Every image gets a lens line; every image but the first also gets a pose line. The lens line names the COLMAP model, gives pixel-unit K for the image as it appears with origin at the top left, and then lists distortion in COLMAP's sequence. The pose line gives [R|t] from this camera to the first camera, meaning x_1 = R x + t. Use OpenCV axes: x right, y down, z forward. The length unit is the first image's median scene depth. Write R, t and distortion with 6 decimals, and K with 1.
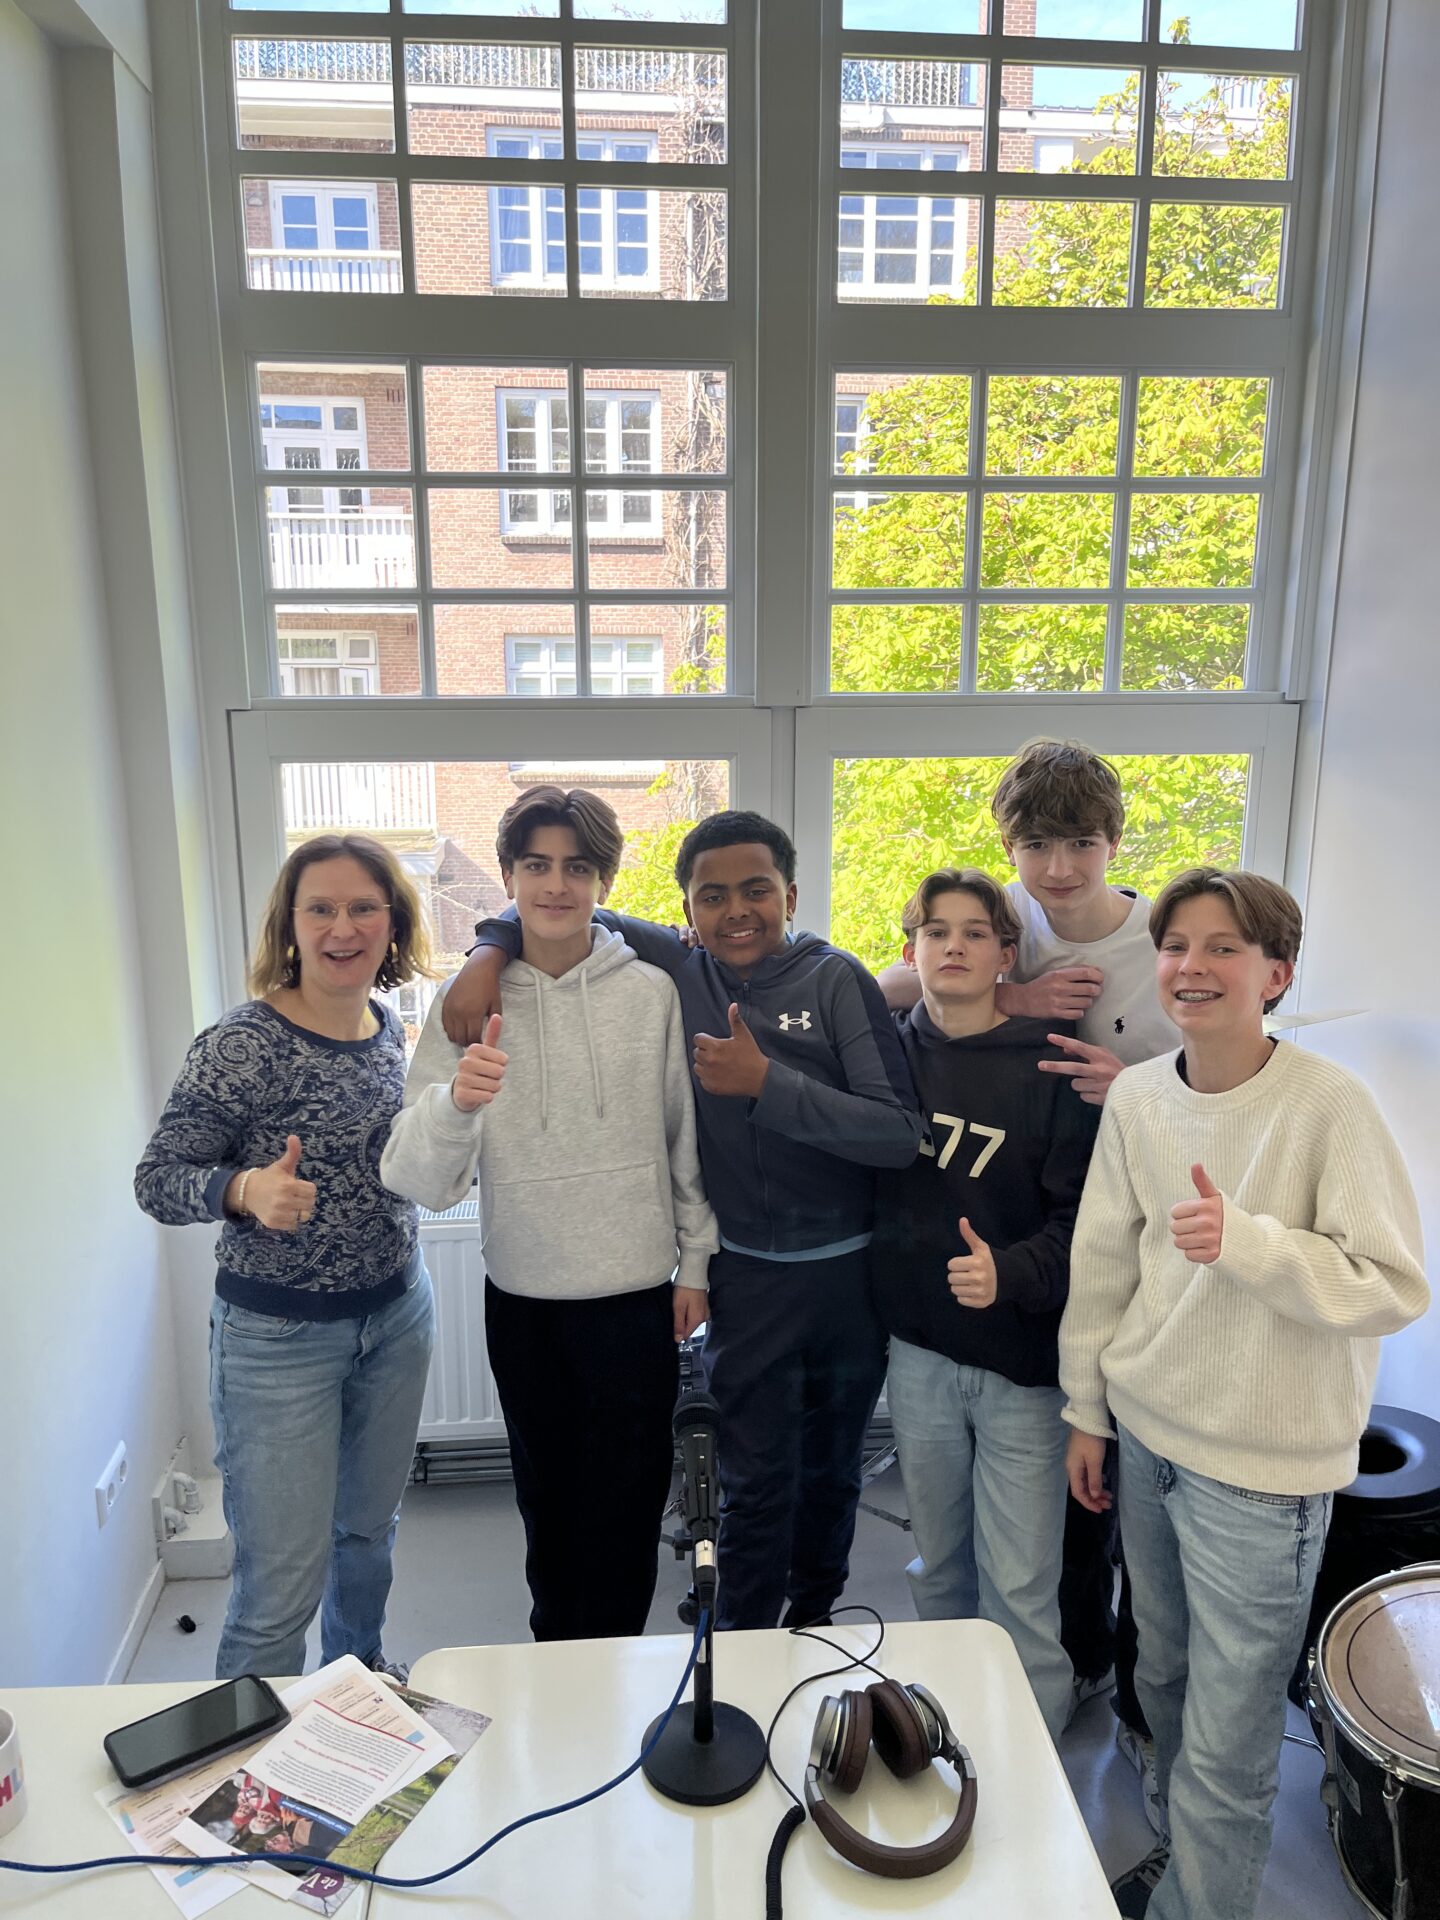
lens RADIAL K [[1471.2, 0, 732.0], [0, 1471.2, 947.8], [0, 0, 1]] dist [0.054775, -0.081497]
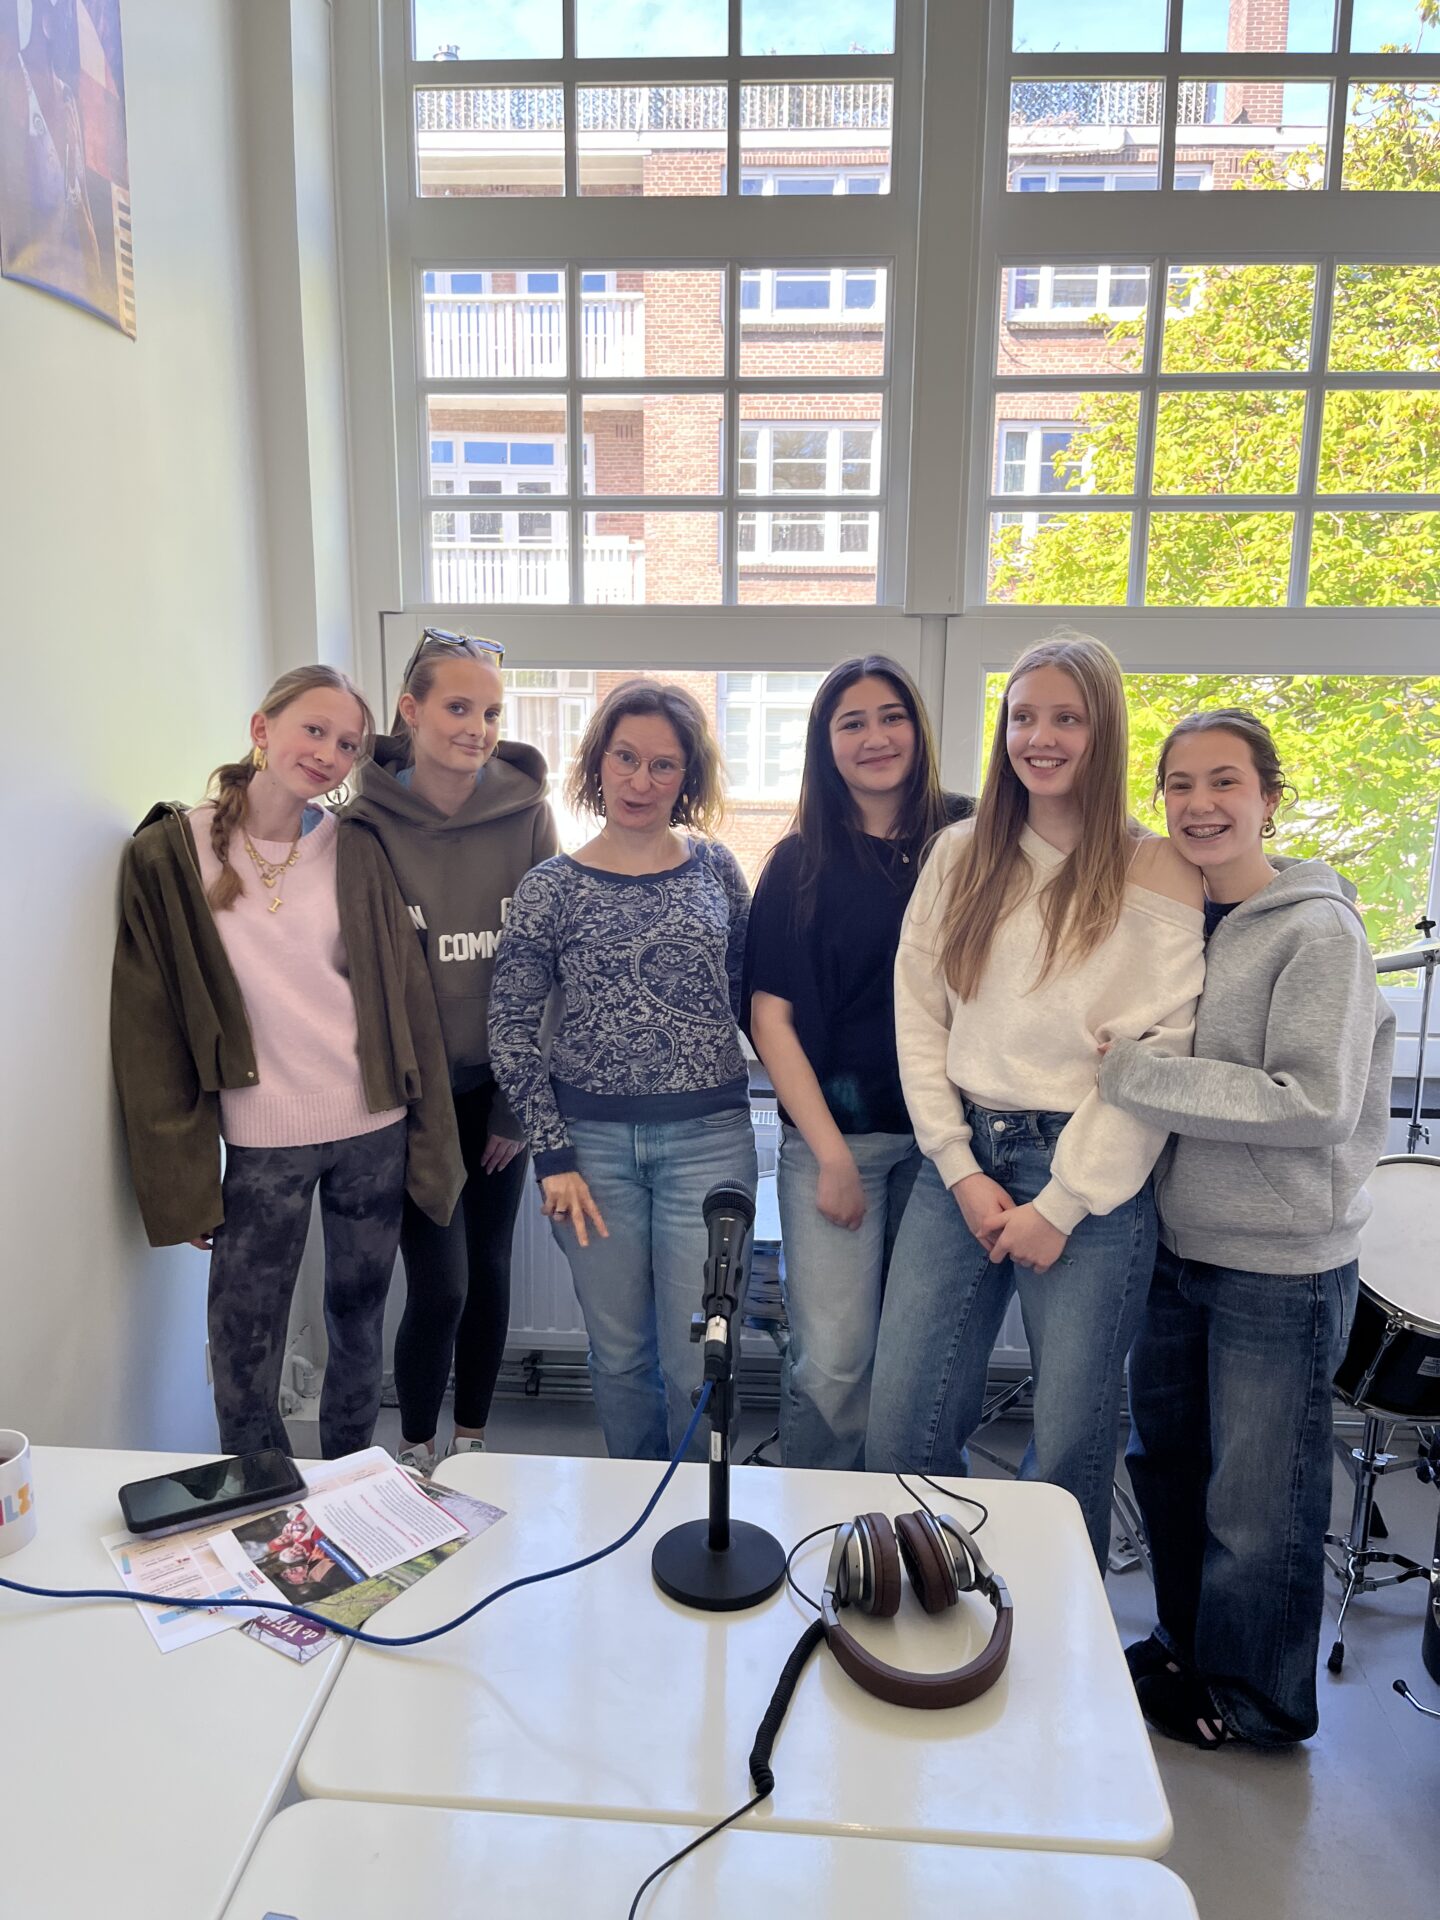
lens RADIAL K [[1471.2, 0, 708.9], [0, 1471.2, 960.9], [0, 0, 1]] dist [0.054775, -0.081497]
pose [[0.986576, 0.040452, -0.158213, 0.052020], [-0.044493, 0.998766, -0.022087, 0.089035], [0.157124, 0.028829, 0.987158, 0.032863]]
